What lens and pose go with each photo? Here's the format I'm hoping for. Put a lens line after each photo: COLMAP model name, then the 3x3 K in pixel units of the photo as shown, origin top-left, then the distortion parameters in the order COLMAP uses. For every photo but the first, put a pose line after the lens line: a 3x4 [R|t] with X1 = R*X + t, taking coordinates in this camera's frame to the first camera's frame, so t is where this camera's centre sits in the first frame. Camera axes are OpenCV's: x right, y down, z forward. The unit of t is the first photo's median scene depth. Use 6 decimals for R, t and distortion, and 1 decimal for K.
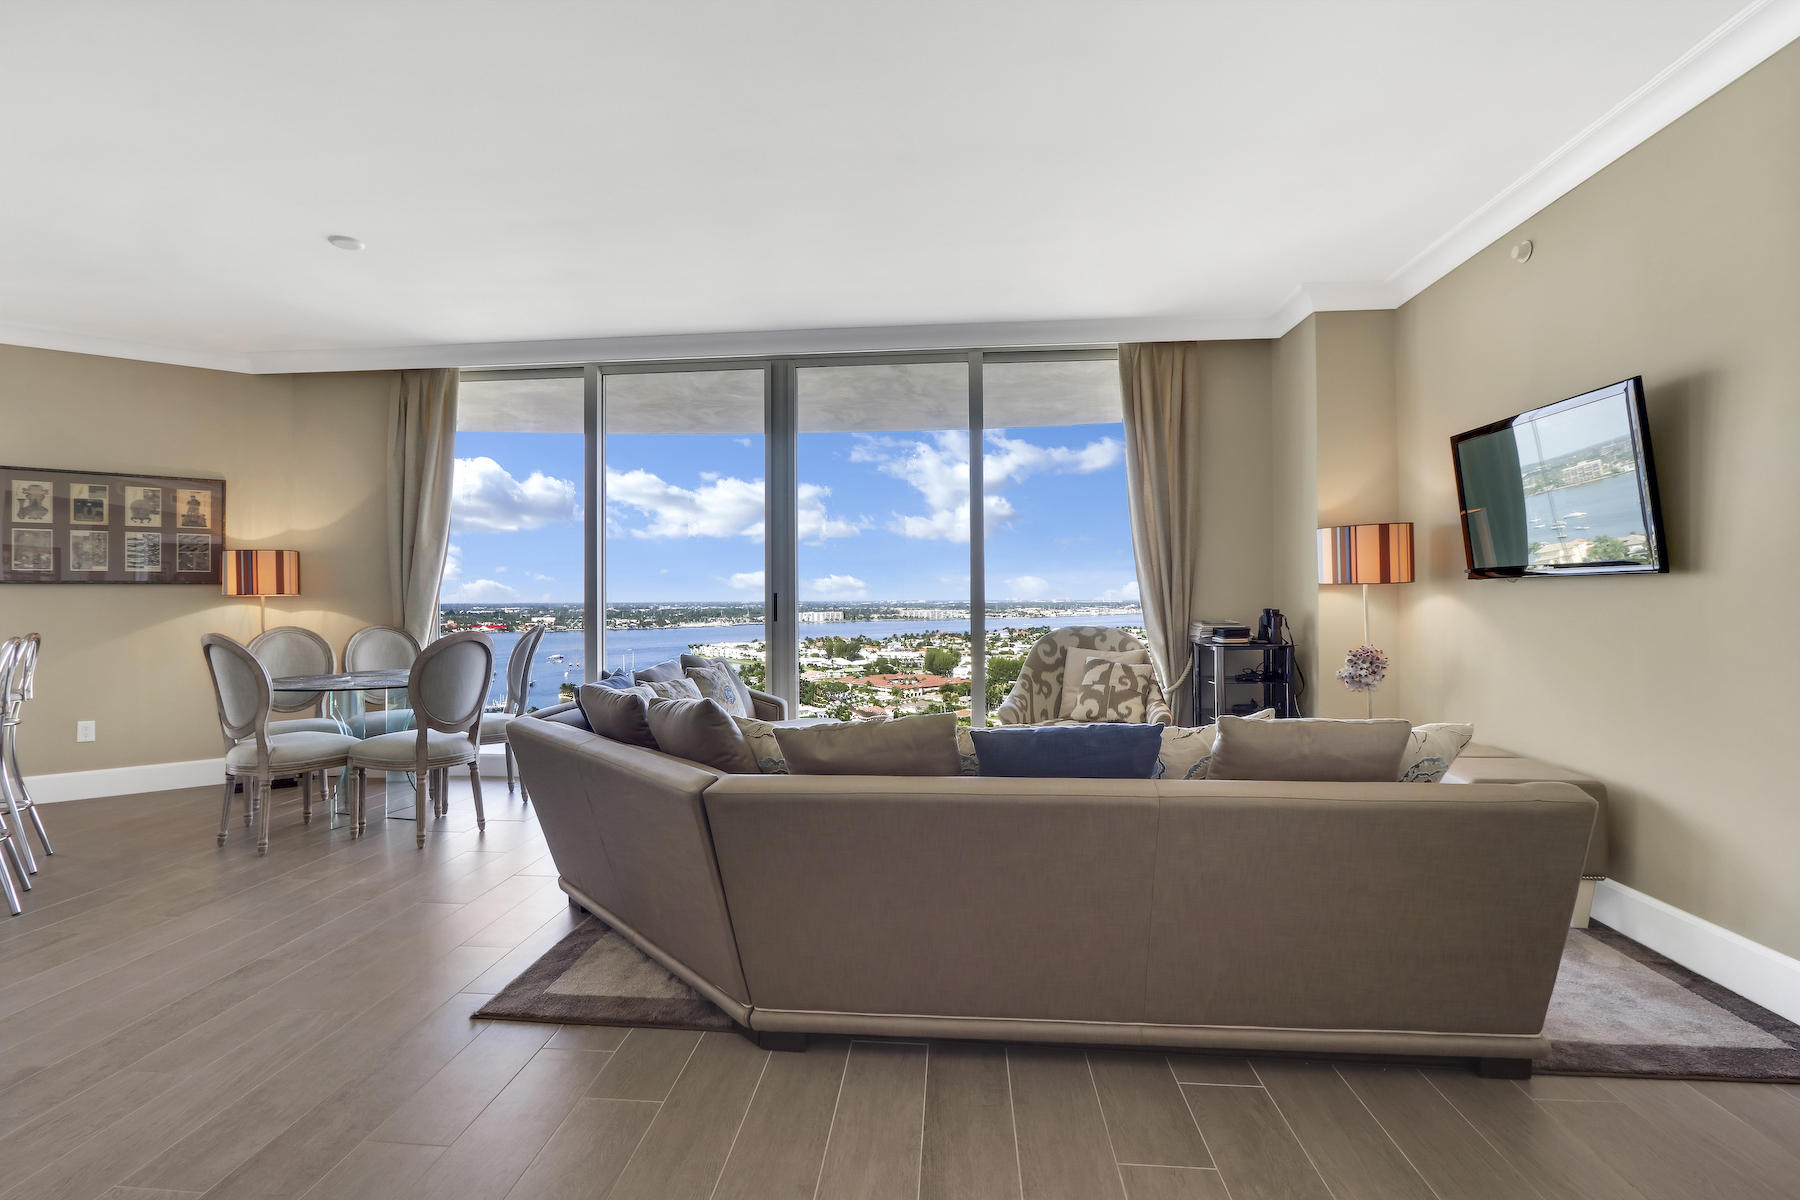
lens RADIAL K [[857.0, 0, 874.2], [0, 857.0, 598.5], [0, 0, 1]] dist [-0.015630, 0.000676]
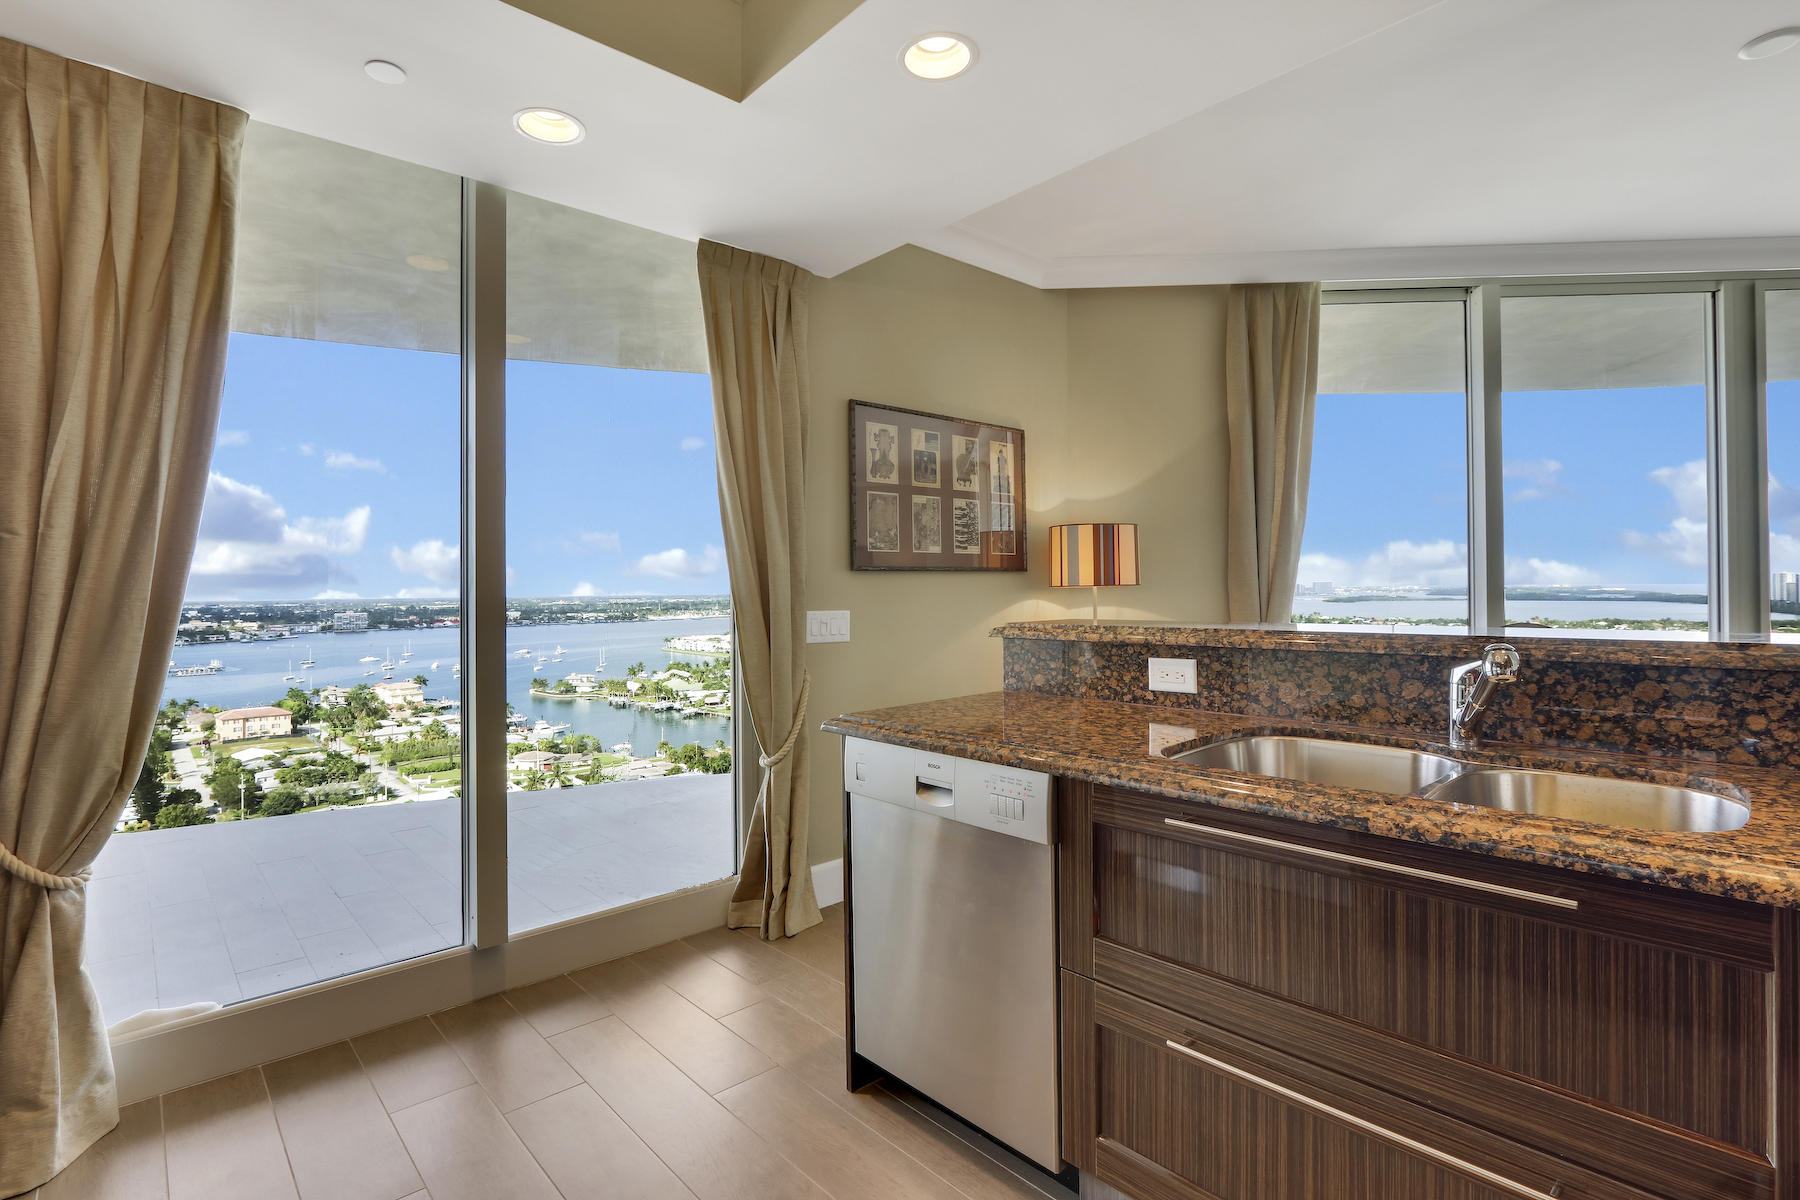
lens RADIAL K [[857.0, 0, 874.2], [0, 857.0, 598.5], [0, 0, 1]] dist [-0.015630, 0.000676]
pose [[0.999449, -0.006293, 0.032597, -0.988152], [0.005978, 0.999935, 0.009745, -0.001368], [-0.032656, -0.009545, 0.999421, 0.279489]]
